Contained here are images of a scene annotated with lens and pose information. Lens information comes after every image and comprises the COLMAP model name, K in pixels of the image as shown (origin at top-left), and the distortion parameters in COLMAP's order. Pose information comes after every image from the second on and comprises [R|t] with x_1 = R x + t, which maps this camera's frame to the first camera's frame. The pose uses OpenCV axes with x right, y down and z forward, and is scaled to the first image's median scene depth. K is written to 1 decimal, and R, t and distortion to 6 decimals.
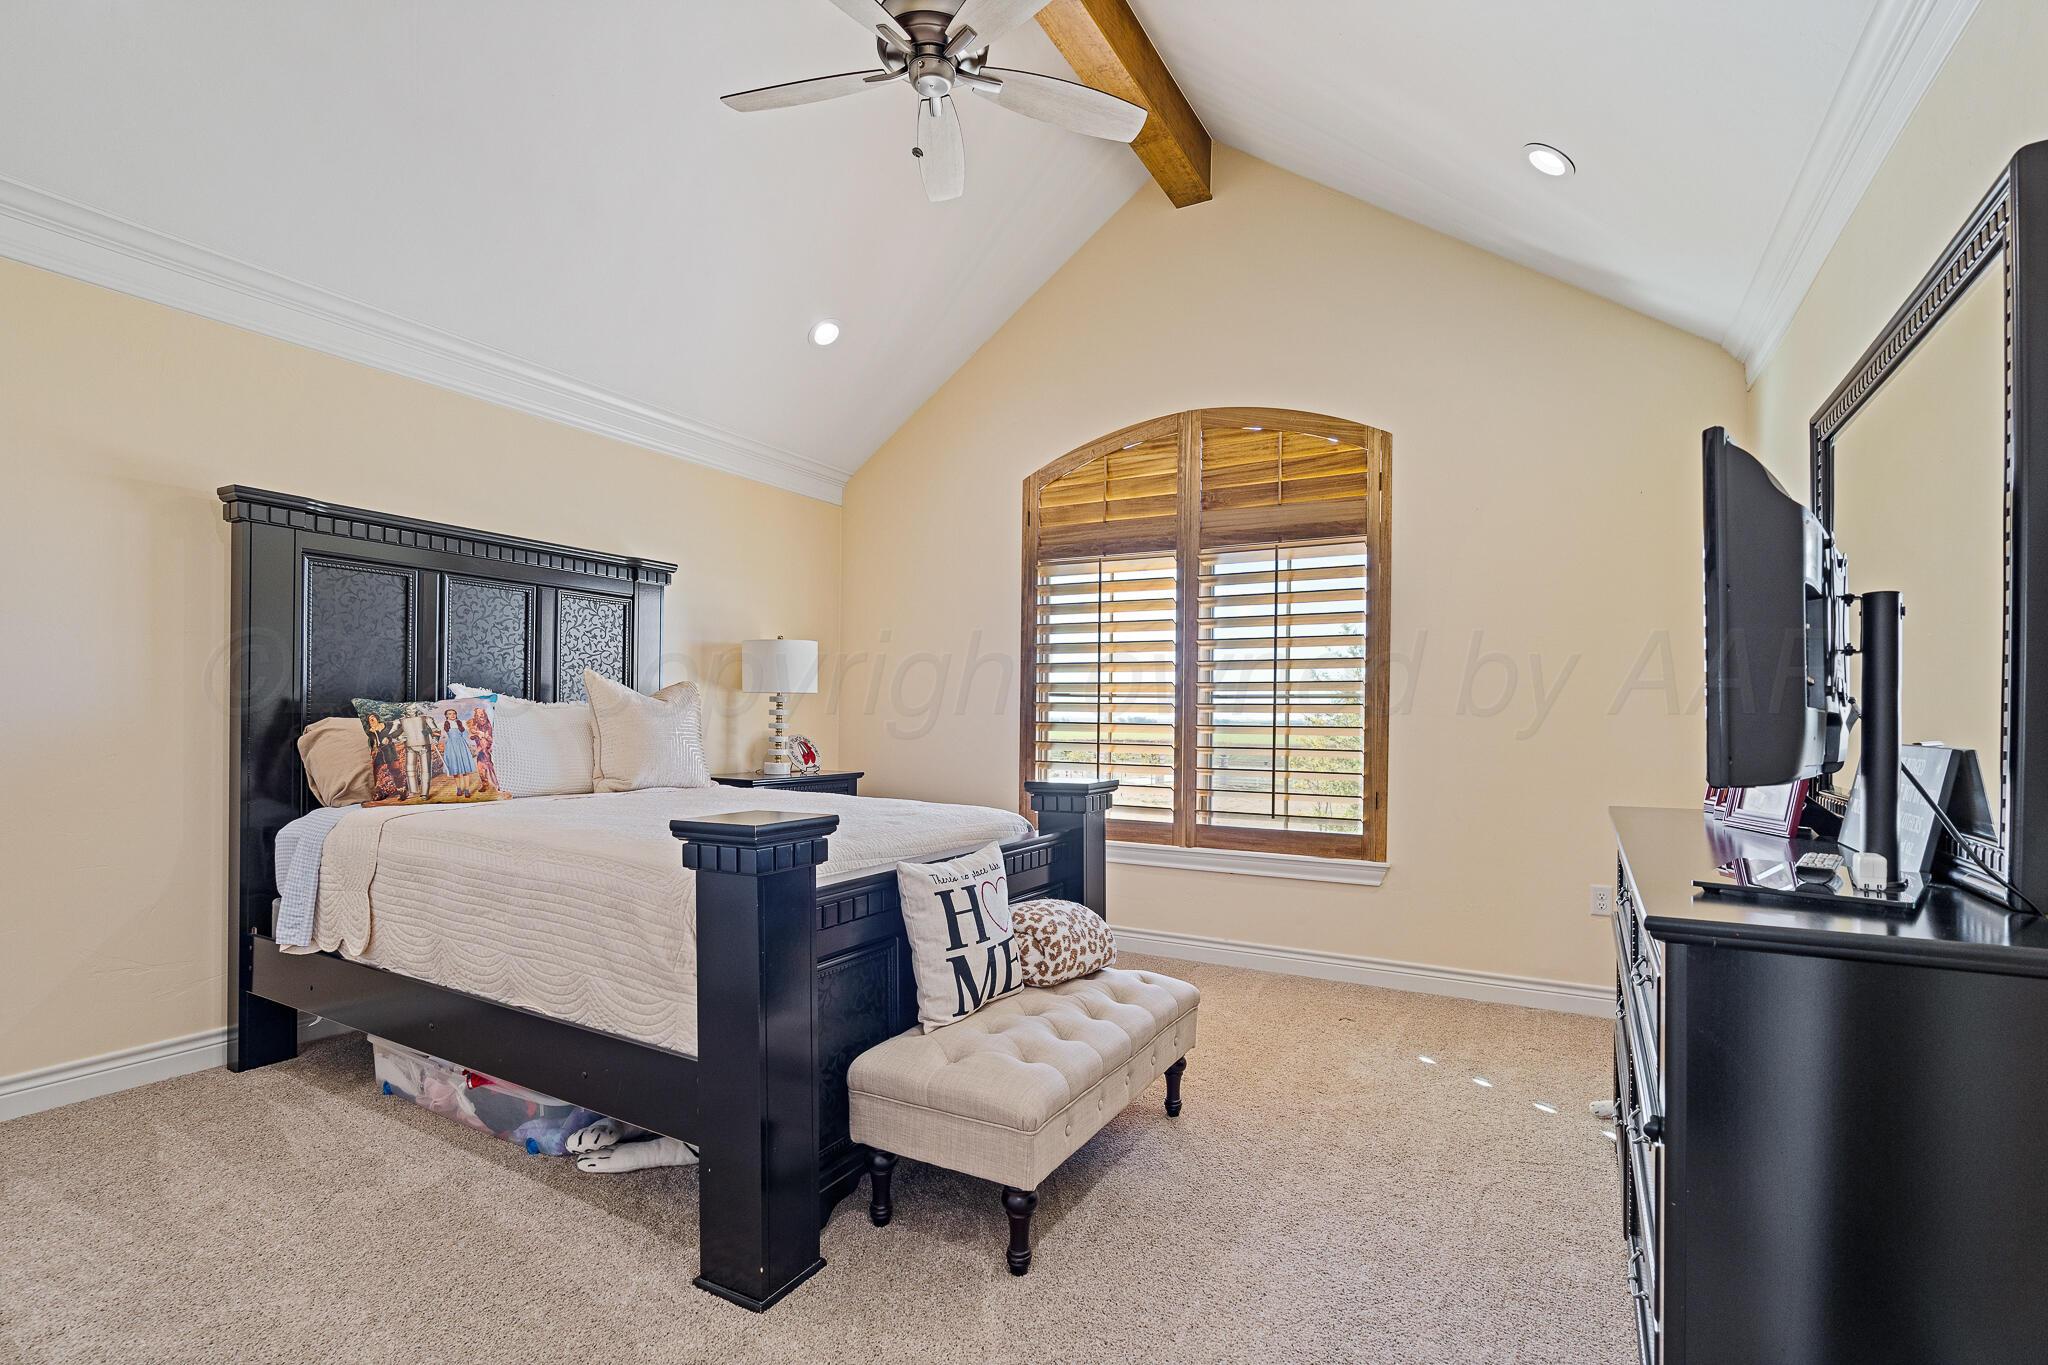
lens RADIAL K [[940.7, 0, 1027.5], [0, 940.7, 716.1], [0, 0, 1]] dist [-0.003577, 0.002468]
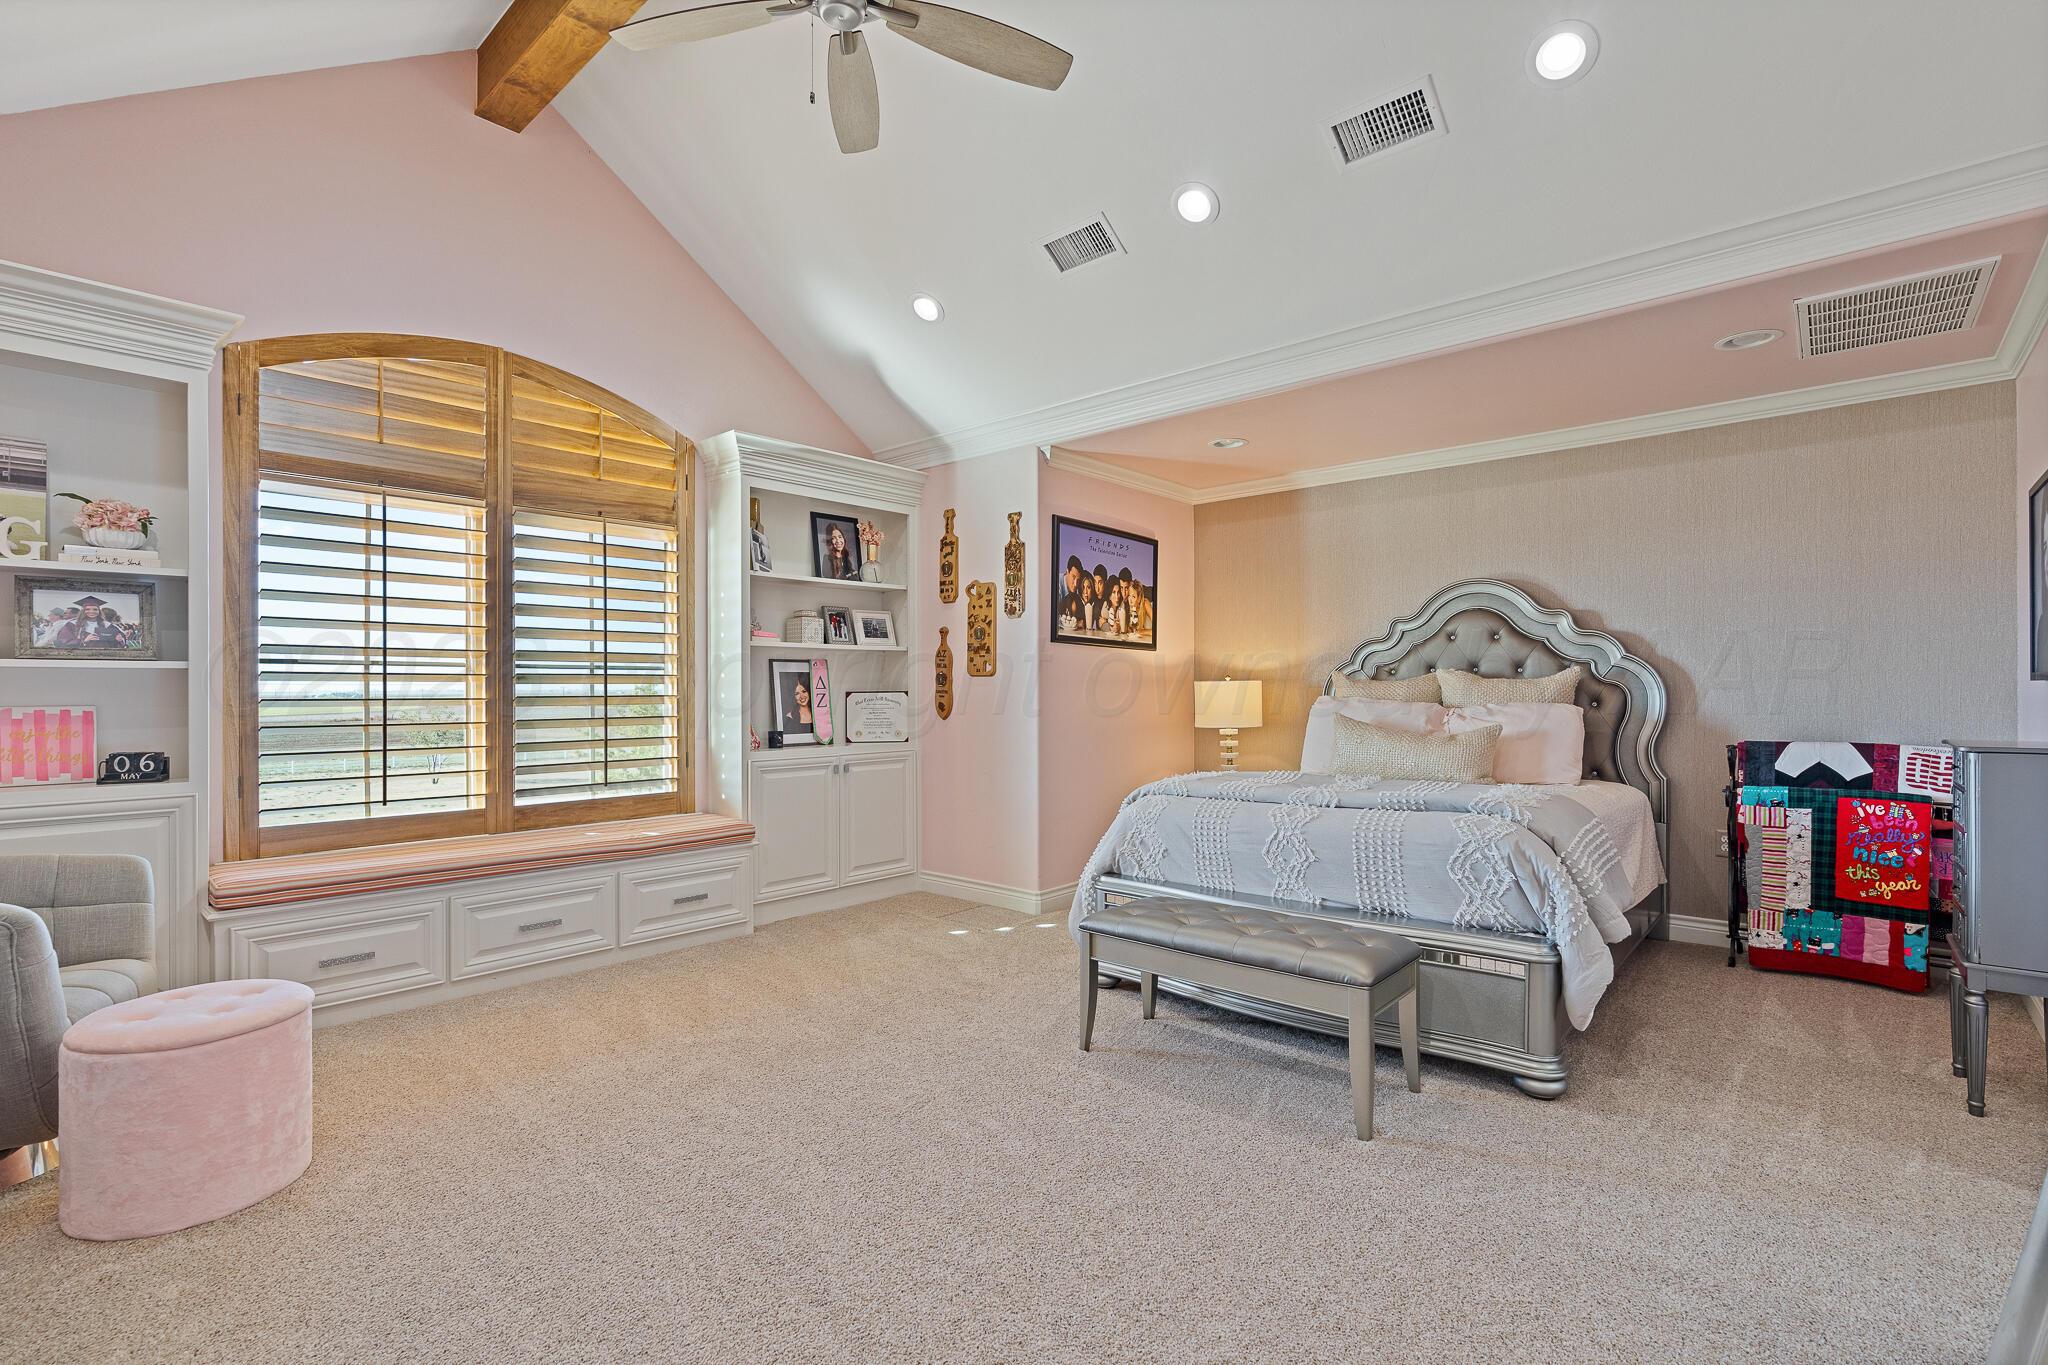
lens RADIAL K [[940.7, 0, 1018.7], [0, 940.7, 681.0], [0, 0, 1]] dist [-0.003577, 0.002468]
pose [[0.203443, -0.004362, 0.979077, -0.567655], [0.003267, 0.999988, 0.003776, -0.007852], [-0.979081, 0.002431, 0.203455, 0.309703]]
